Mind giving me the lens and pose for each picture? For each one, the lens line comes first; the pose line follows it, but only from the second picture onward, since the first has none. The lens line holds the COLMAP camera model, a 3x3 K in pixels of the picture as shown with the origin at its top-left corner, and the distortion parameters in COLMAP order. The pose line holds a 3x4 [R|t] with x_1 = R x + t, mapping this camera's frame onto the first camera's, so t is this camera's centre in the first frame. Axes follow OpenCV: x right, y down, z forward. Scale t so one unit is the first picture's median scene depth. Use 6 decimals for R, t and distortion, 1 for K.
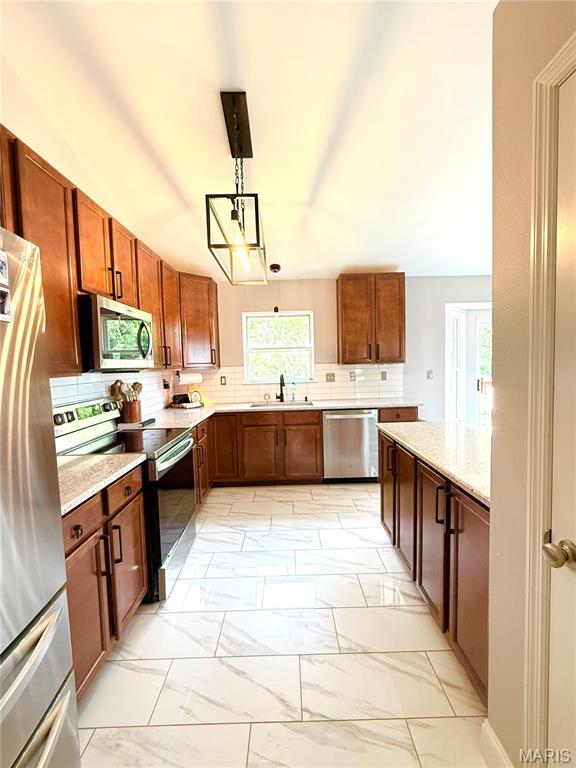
lens RADIAL K [[339.0, 0, 288.0], [0, 339.0, 384.0], [0, 0, 1]] dist [0.001588, 0.000211]
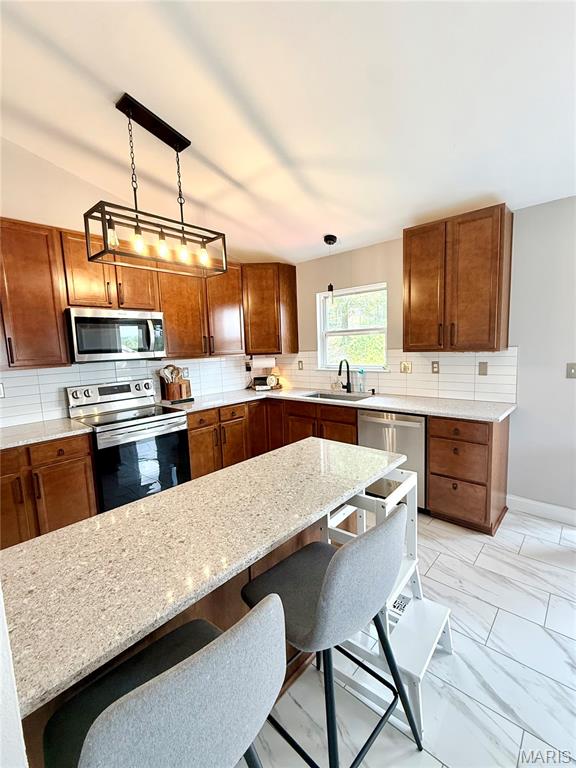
lens RADIAL K [[339.0, 0, 288.0], [0, 339.0, 384.0], [0, 0, 1]] dist [0.001588, 0.000211]
pose [[0.738958, 0.080678, -0.668904, 0.485325], [-0.025454, 0.995439, 0.091943, -0.049807], [0.673271, -0.050916, 0.737641, 0.263116]]
